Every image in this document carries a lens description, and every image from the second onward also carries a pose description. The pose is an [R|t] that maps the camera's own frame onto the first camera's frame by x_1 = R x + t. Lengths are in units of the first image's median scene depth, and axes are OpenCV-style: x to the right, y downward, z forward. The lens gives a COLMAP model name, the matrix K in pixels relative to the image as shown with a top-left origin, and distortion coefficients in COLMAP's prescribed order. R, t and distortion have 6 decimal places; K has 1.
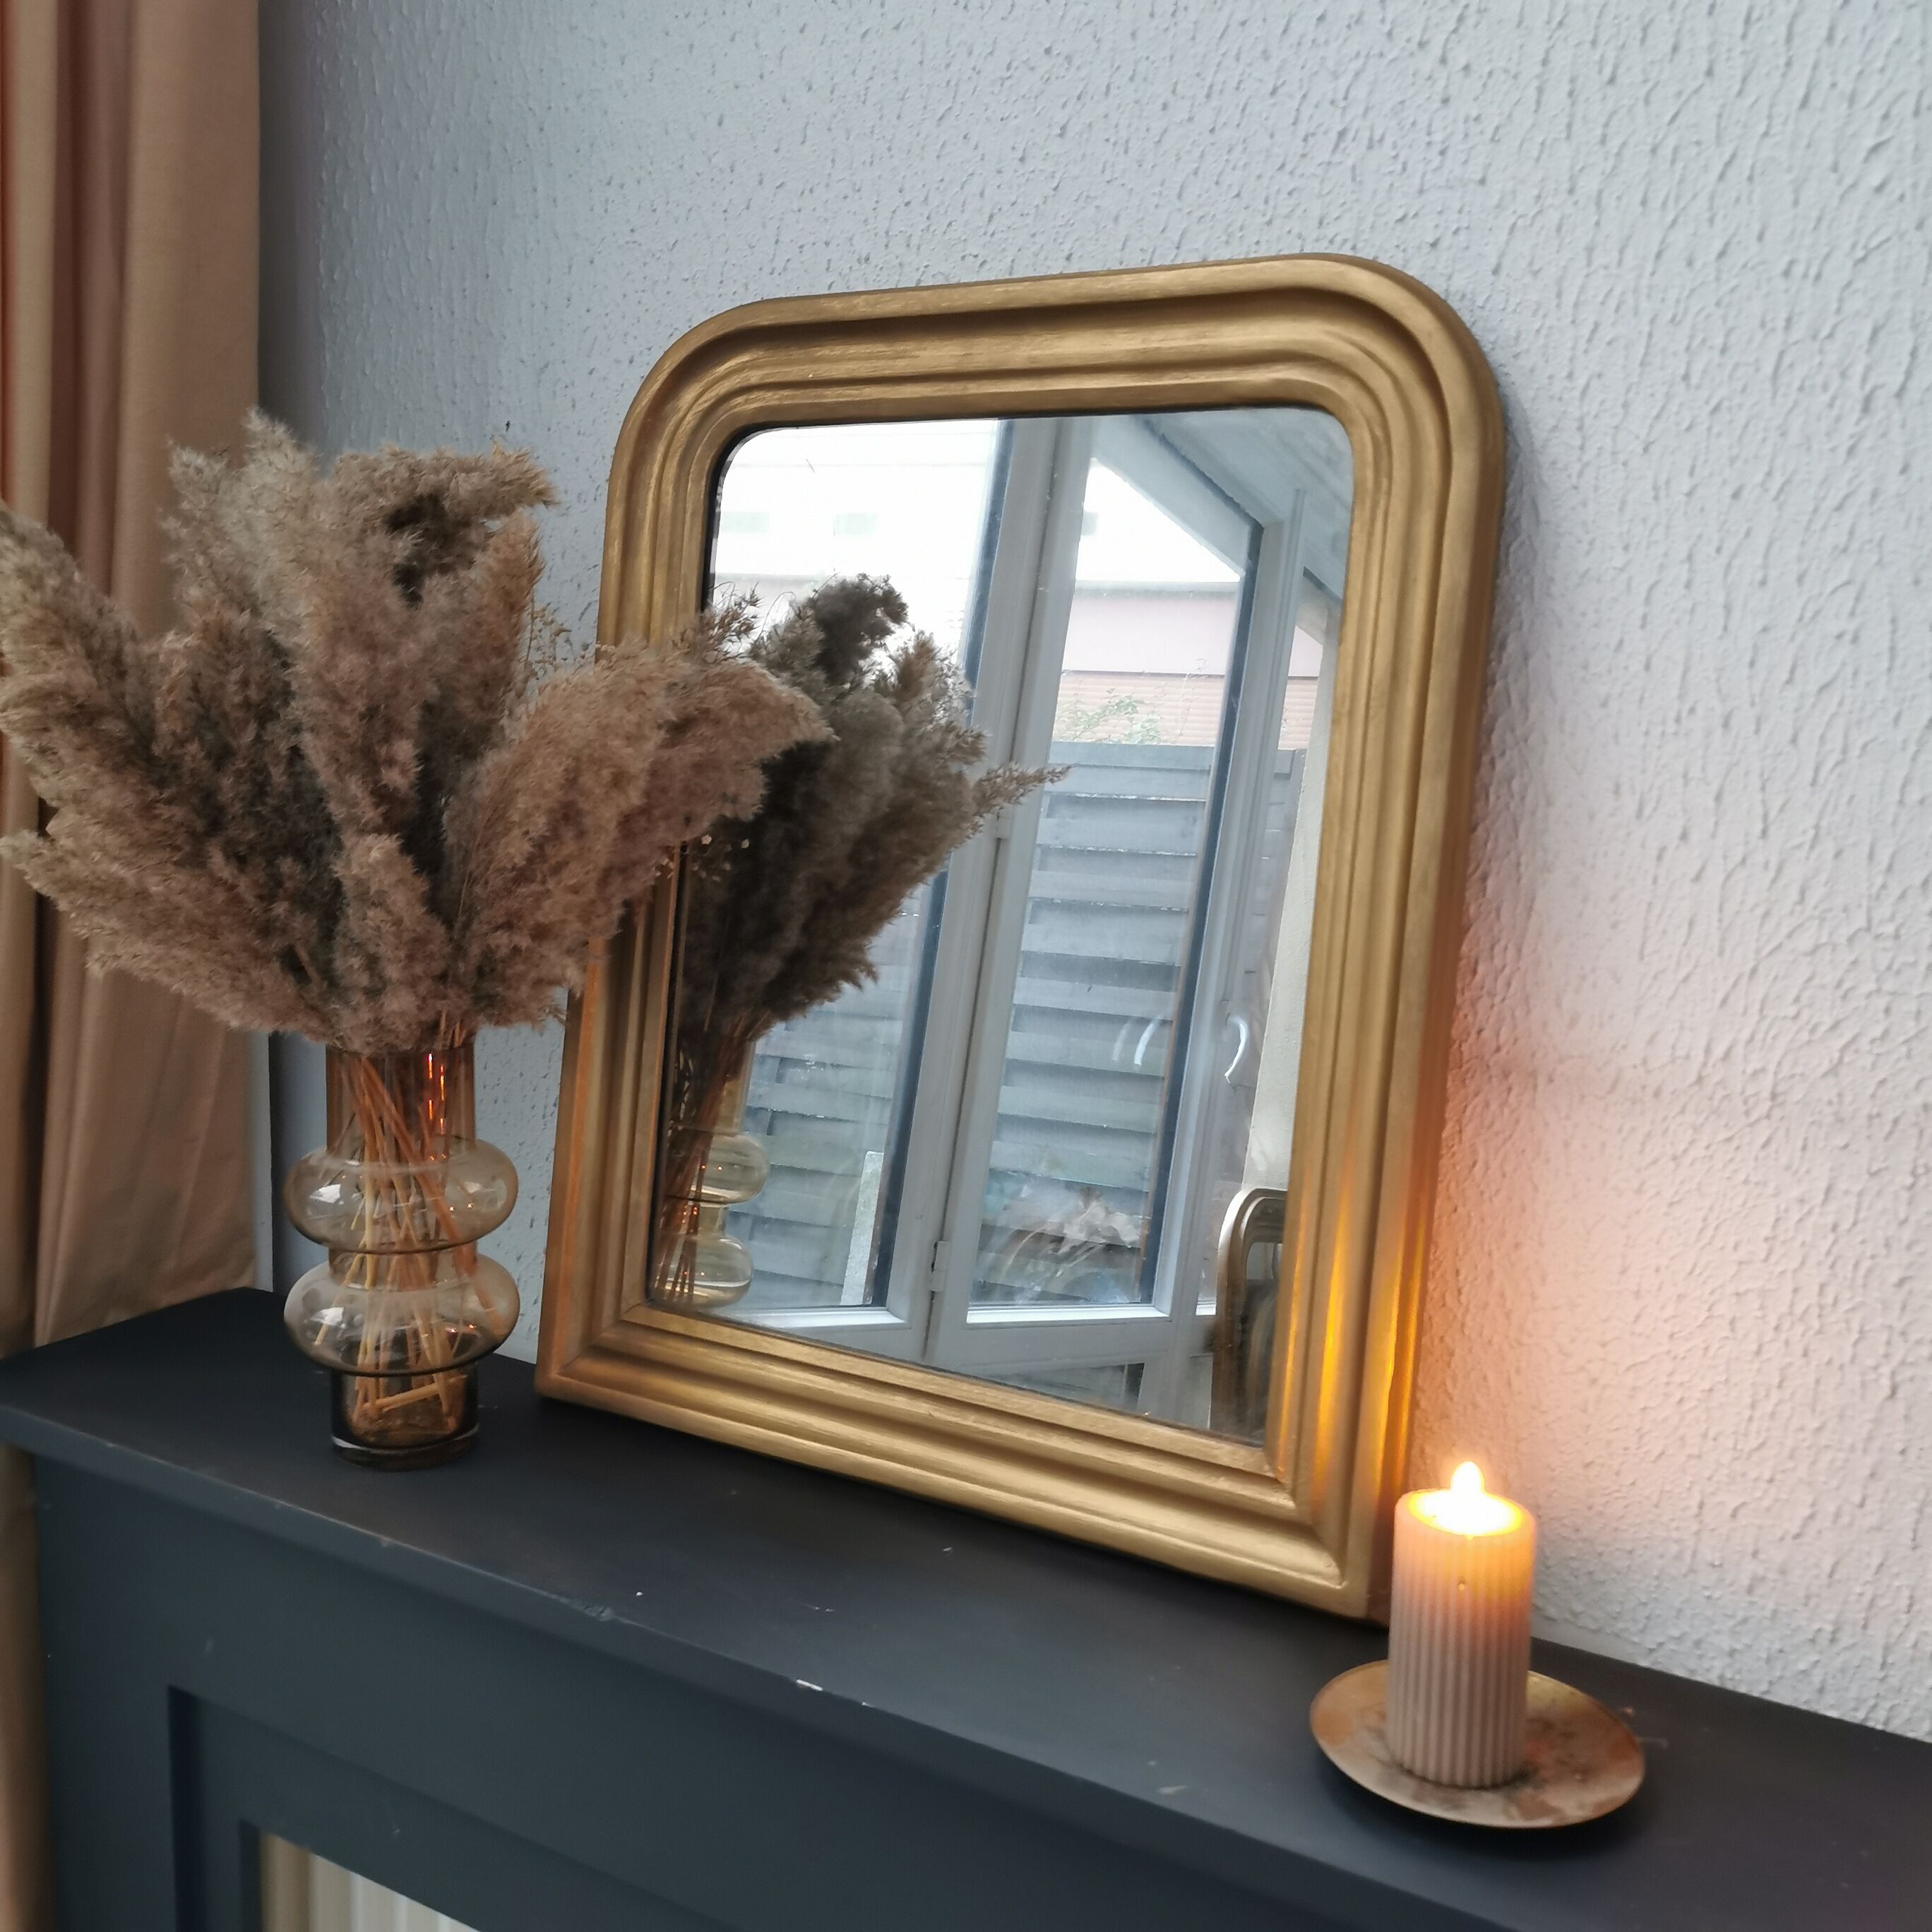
lens RADIAL K [[1923.8, 0, 970.1], [0, 1923.8, 922.8], [0, 0, 1]] dist [0.066597, -0.063279]
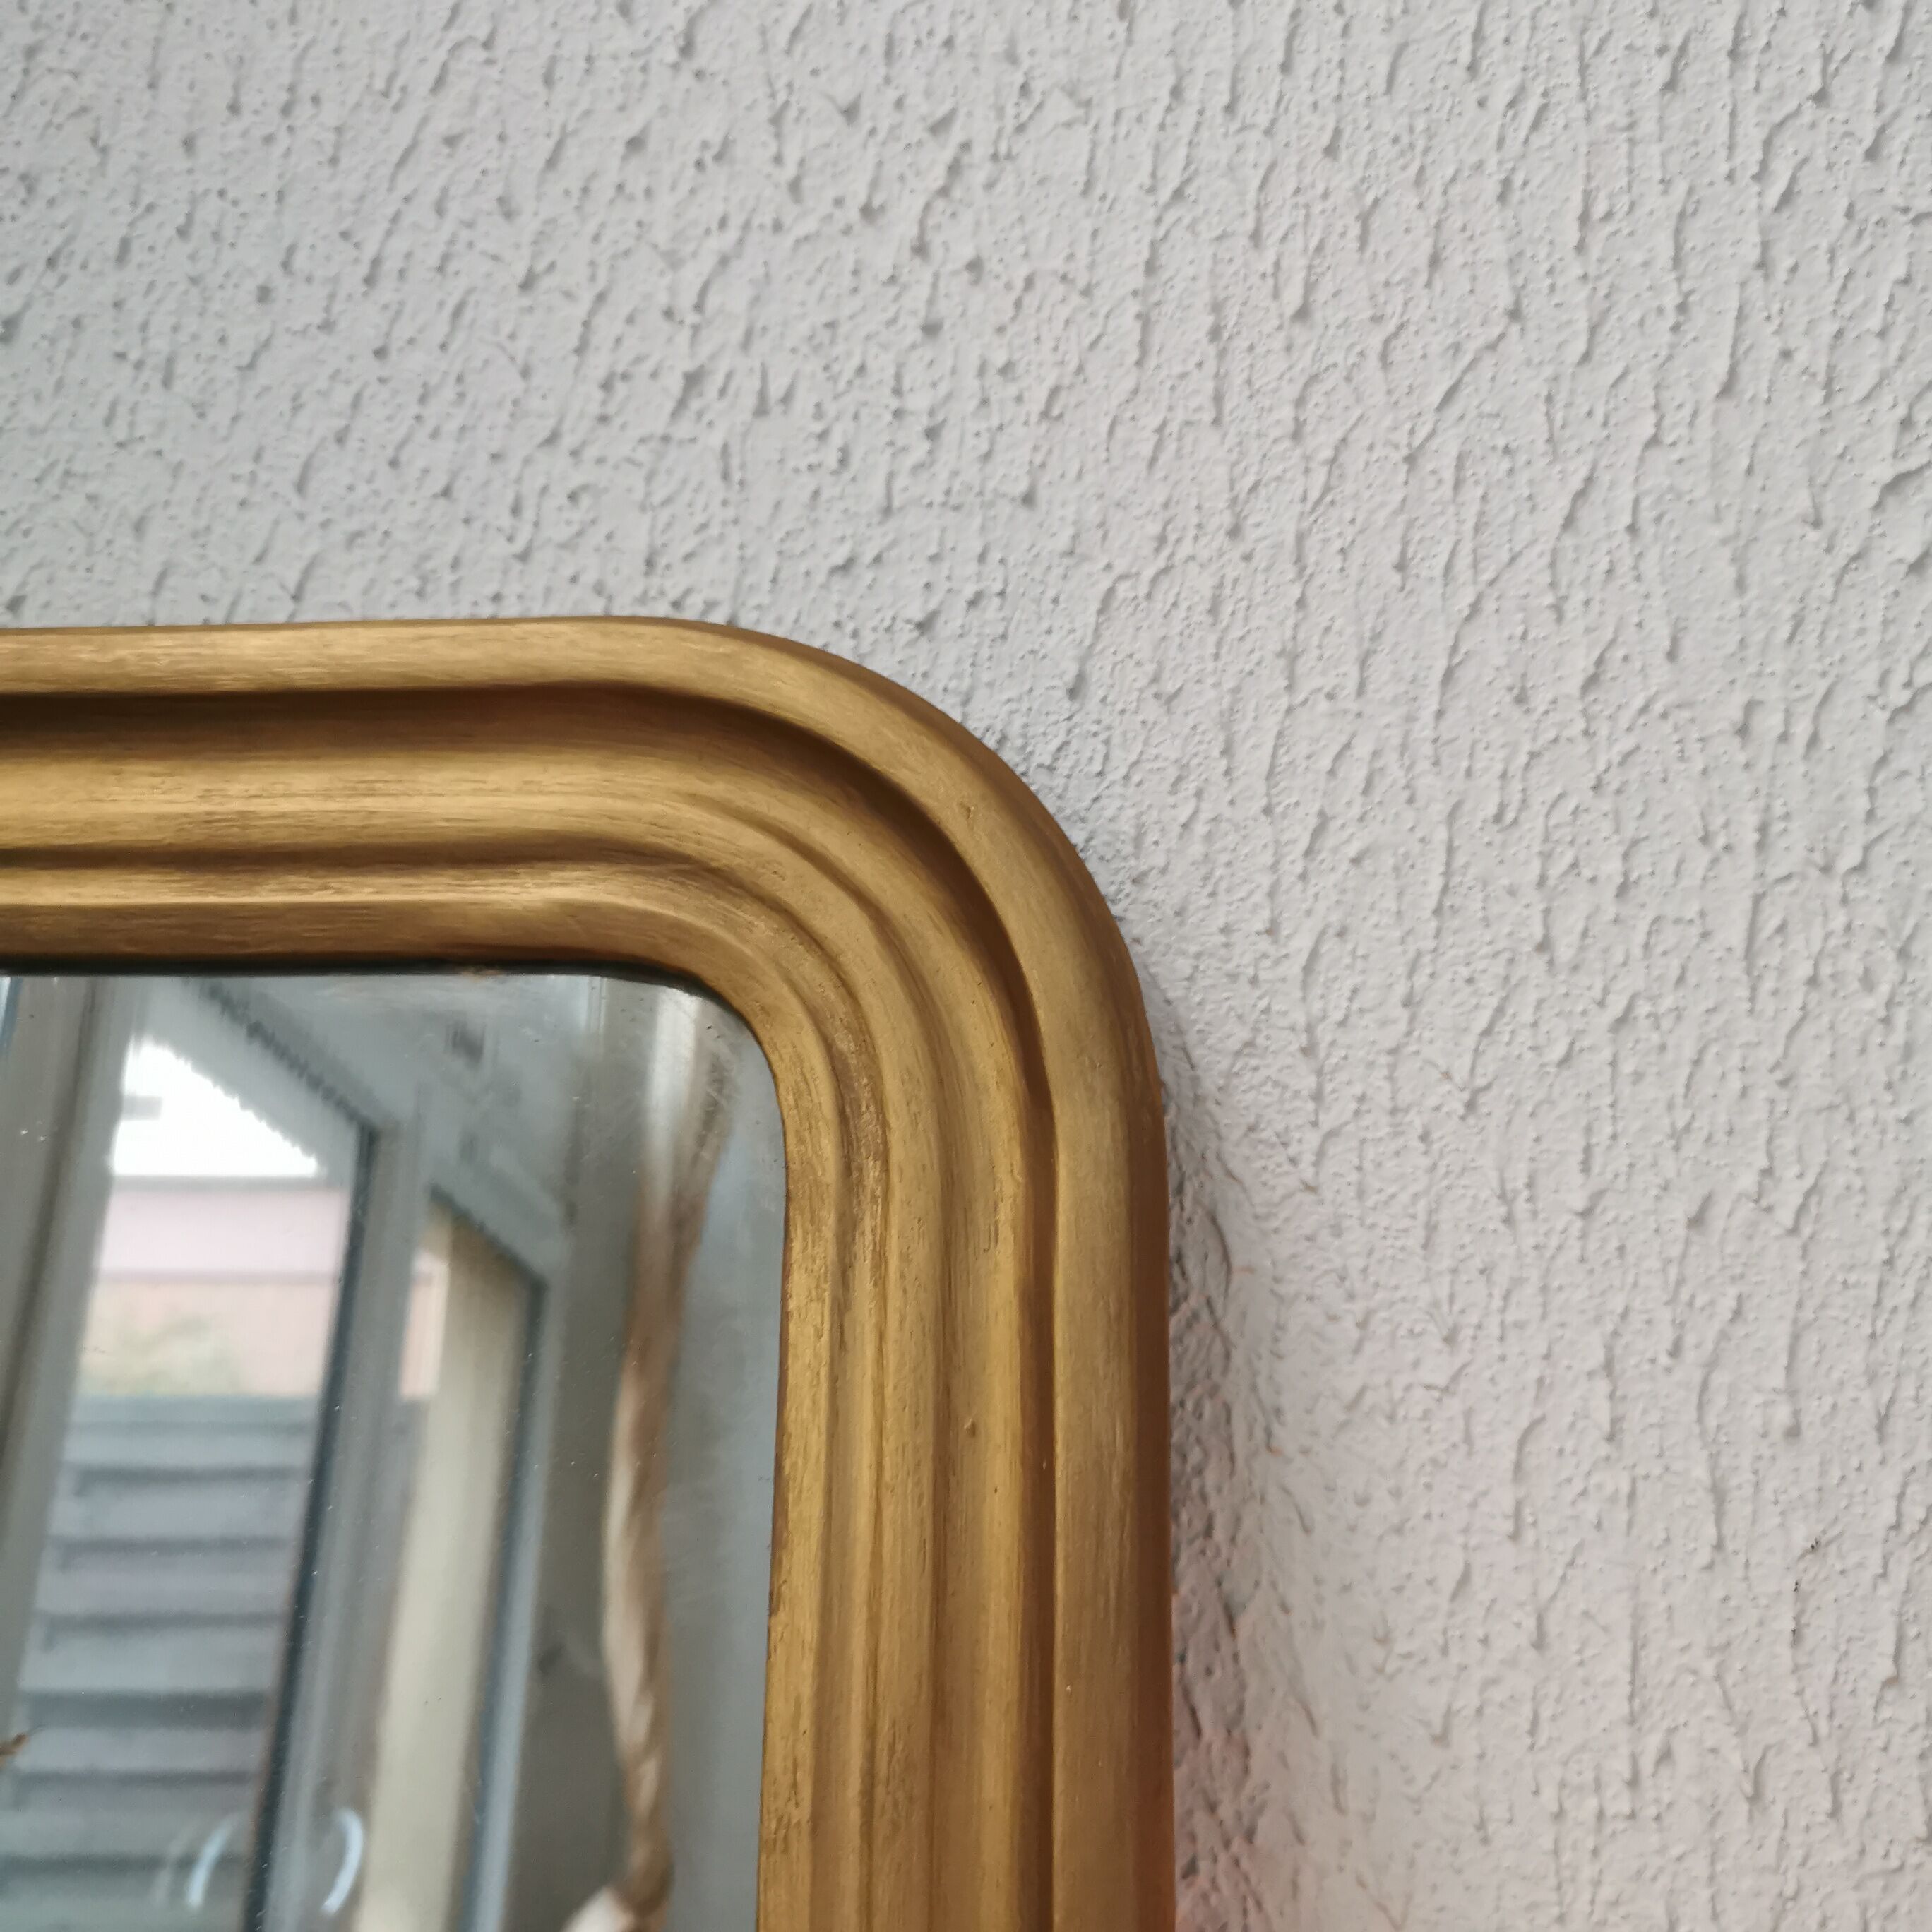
lens RADIAL K [[1981.8, 0, 951.8], [0, 1981.8, 997.1], [0, 0, 1]] dist [0.028129, -0.037147]
pose [[0.904280, 0.036869, 0.425345, 0.060566], [0.075609, 0.966688, -0.244536, -0.162595], [-0.420192, 0.253289, 0.871369, 0.639588]]
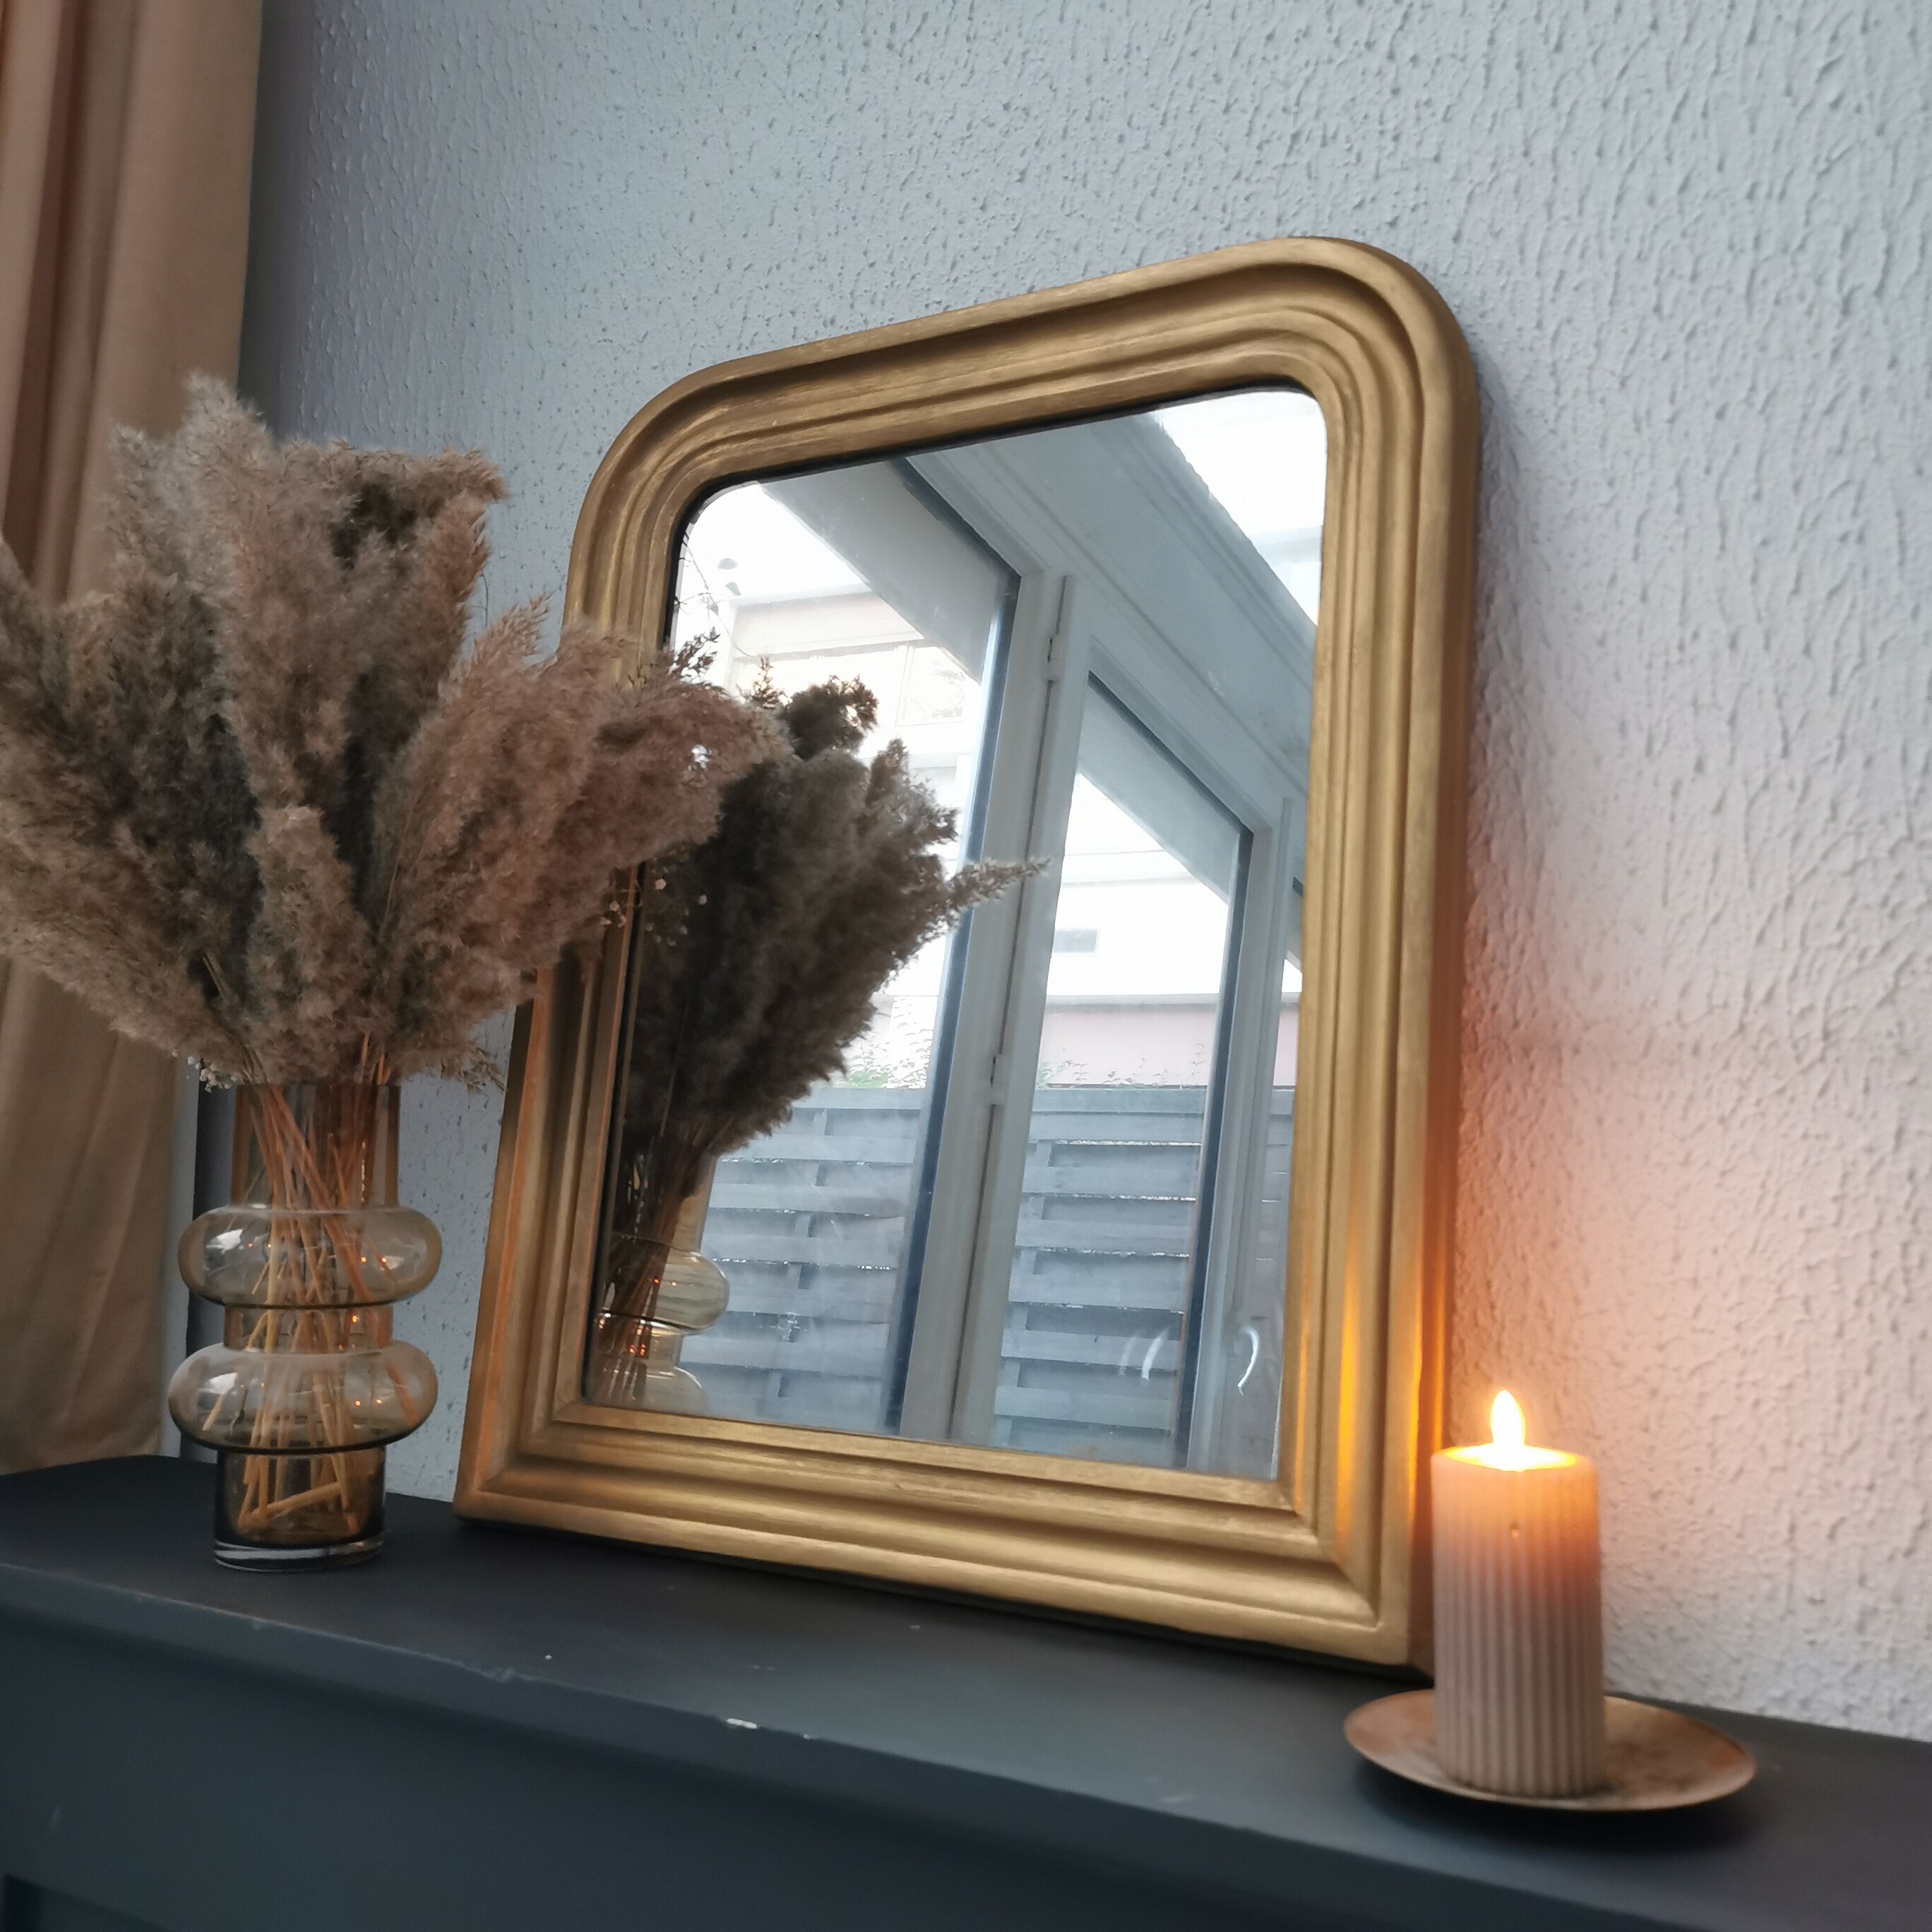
lens RADIAL K [[1922.6, 0, 961.1], [0, 1922.6, 924.6], [0, 0, 1]] dist [0.068077, -0.064005]
pose [[0.999919, -0.012177, -0.003727, 0.016289], [0.011090, 0.976501, -0.215228, 0.216691], [0.006260, 0.215169, 0.976557, 0.102010]]
